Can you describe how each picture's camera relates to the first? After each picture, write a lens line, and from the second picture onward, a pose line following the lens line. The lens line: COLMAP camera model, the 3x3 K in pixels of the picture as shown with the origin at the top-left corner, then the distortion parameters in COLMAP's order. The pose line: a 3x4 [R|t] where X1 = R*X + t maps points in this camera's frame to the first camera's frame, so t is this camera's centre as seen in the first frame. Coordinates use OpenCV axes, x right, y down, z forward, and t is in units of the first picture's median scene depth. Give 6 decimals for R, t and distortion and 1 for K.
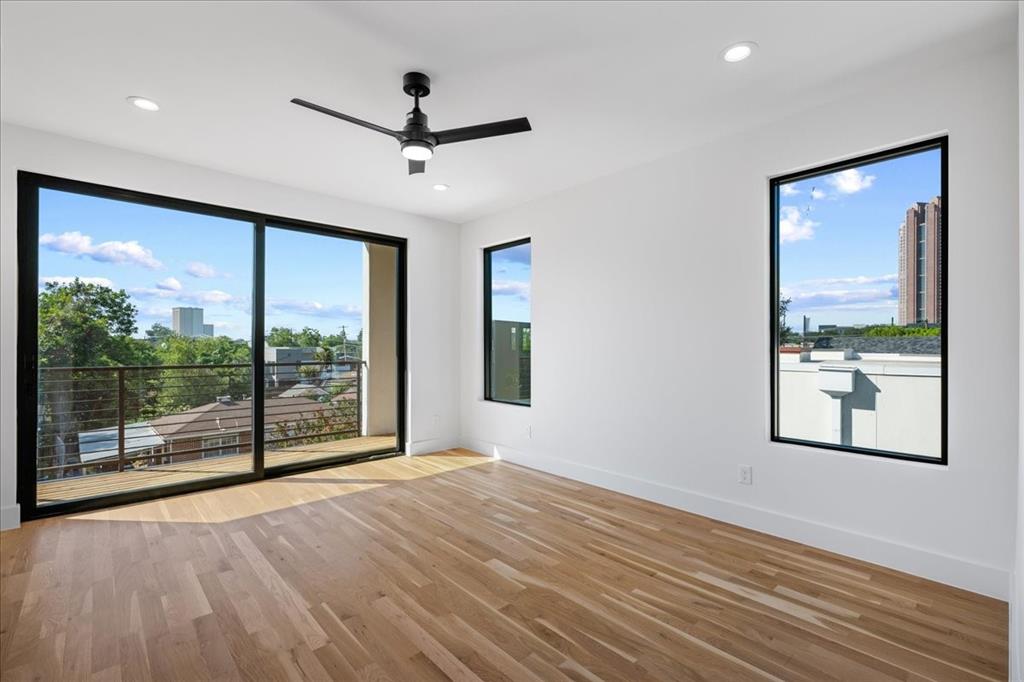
lens RADIAL K [[459.0, 0, 506.5], [0, 459.0, 346.1], [0, 0, 1]] dist [-0.003378, 0.008520]
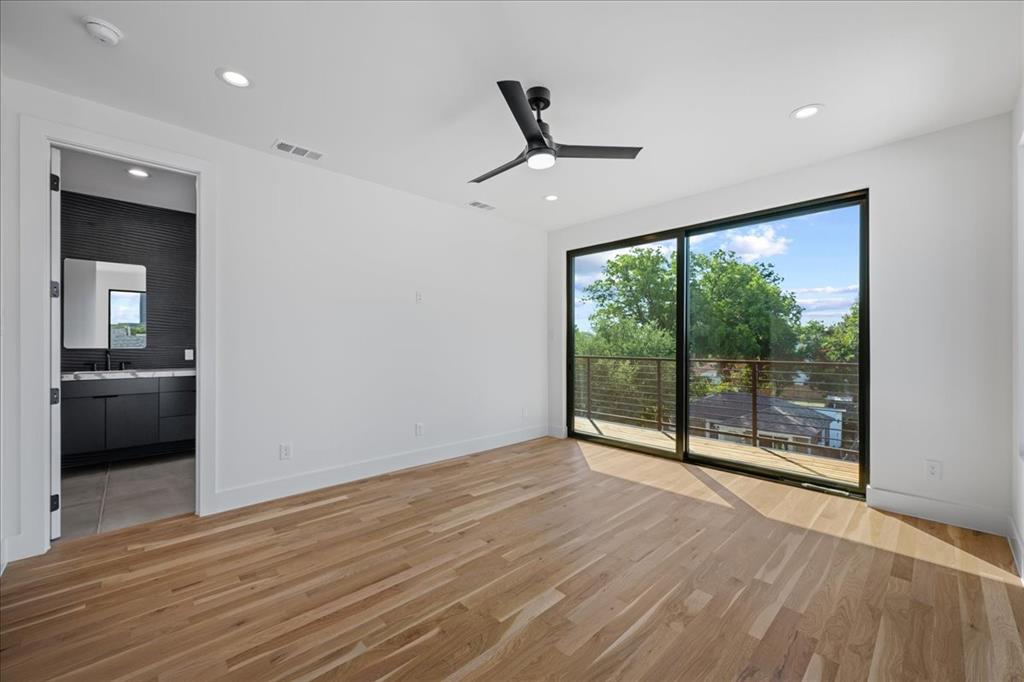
lens RADIAL K [[400.5, 0, 512.0], [0, 400.5, 341.0], [0, 0, 1]] dist [0.000262, 0.000203]
pose [[0.030605, -0.007349, -0.999505, 0.444640], [-0.001202, 0.999972, -0.007389, 0.002561], [0.999531, 0.001427, 0.030596, 0.554572]]
